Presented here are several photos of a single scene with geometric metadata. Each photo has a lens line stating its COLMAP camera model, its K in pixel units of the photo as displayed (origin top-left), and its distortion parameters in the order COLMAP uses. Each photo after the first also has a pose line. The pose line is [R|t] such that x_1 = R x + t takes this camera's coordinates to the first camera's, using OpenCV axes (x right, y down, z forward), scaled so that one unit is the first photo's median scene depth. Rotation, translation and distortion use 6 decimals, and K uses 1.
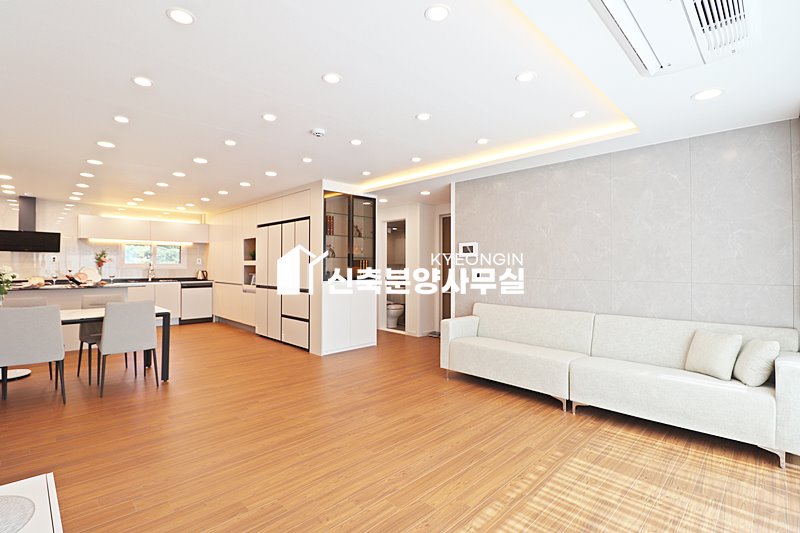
lens RADIAL K [[374.3, 0, 403.1], [0, 374.3, 261.8], [0, 0, 1]] dist [-0.000089, -0.014098]
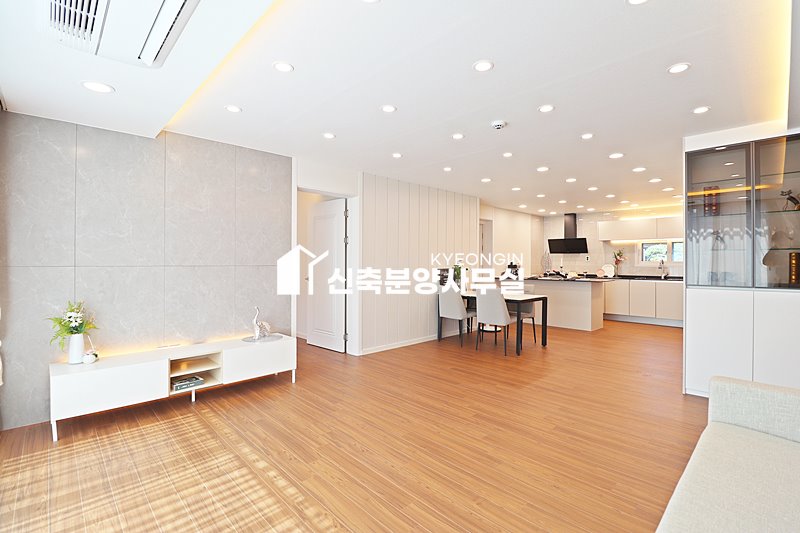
lens RADIAL K [[370.4, 0, 401.3], [0, 370.4, 260.6], [0, 0, 1]] dist [0.000345, -0.013793]
pose [[-0.020369, -0.007026, -0.999768, 0.796344], [0.006063, 0.999956, -0.007151, 0.012917], [0.999774, -0.006207, -0.020325, 0.832071]]
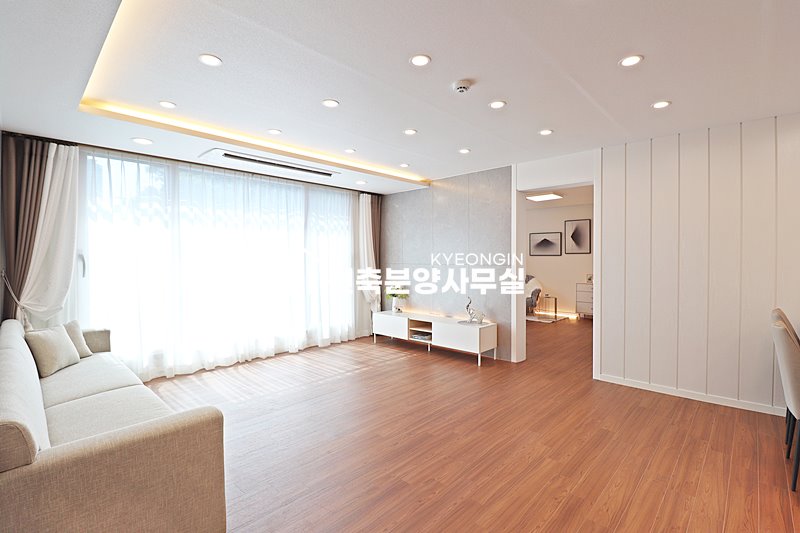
lens RADIAL K [[370.4, 0, 401.3], [0, 370.4, 260.6], [0, 0, 1]] dist [0.000345, -0.013793]
pose [[-0.999792, -0.003970, -0.020021, -0.100701], [-0.003842, 0.999972, -0.006409, 0.011312], [0.020046, -0.006331, -0.999779, 1.879868]]
